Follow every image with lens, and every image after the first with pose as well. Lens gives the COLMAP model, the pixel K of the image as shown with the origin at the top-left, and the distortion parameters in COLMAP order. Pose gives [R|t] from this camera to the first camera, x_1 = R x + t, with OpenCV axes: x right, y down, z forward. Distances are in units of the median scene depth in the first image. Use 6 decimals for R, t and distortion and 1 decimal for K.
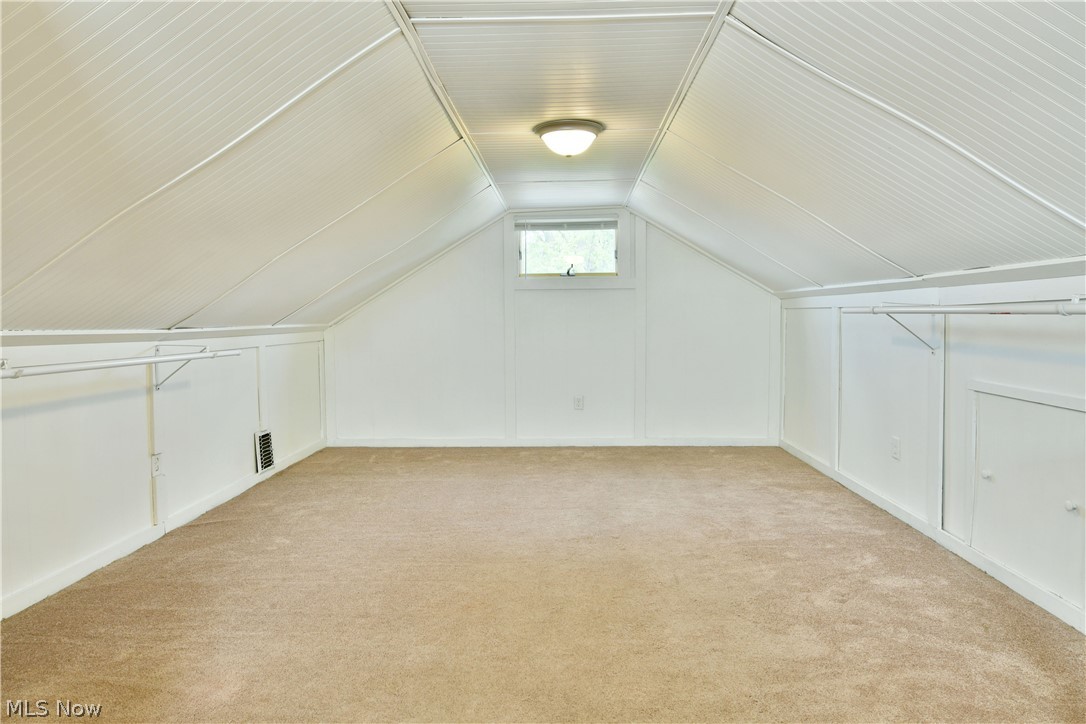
lens RADIAL K [[662.4, 0, 541.3], [0, 662.4, 364.9], [0, 0, 1]] dist [-0.013080, -0.005261]
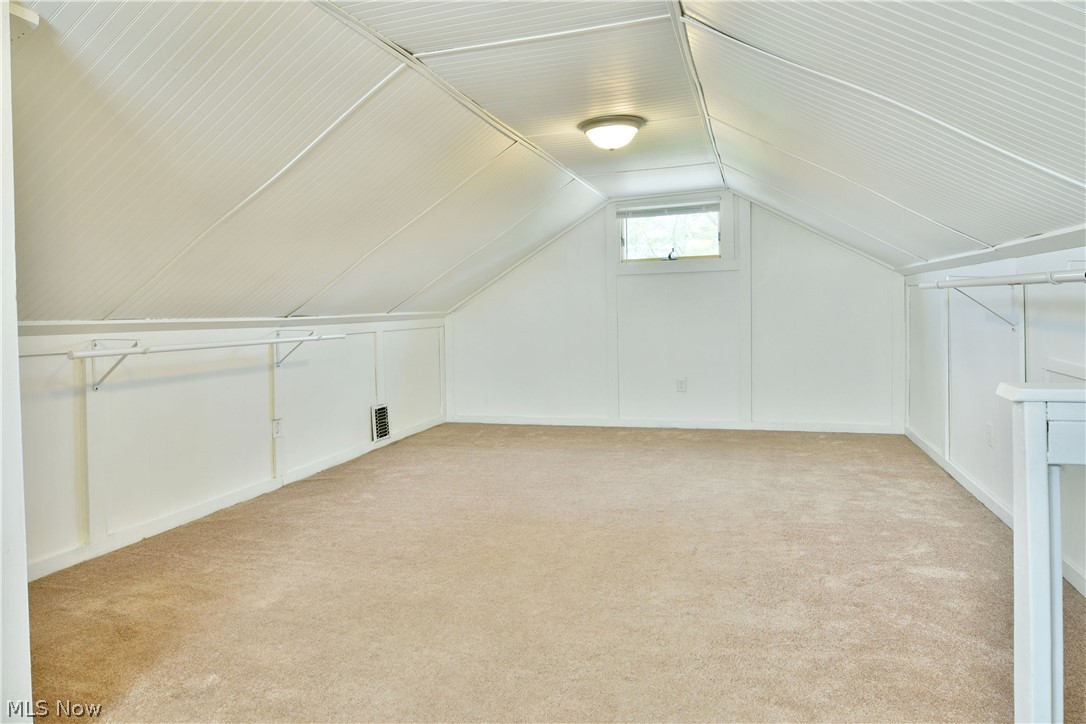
lens RADIAL K [[662.4, 0, 541.8], [0, 662.4, 331.8], [0, 0, 1]] dist [-0.013080, -0.005261]
pose [[0.964299, -0.010789, -0.264597, 0.213249], [0.002870, 0.999537, -0.030297, 0.011516], [0.264801, 0.028456, 0.963883, -0.053797]]
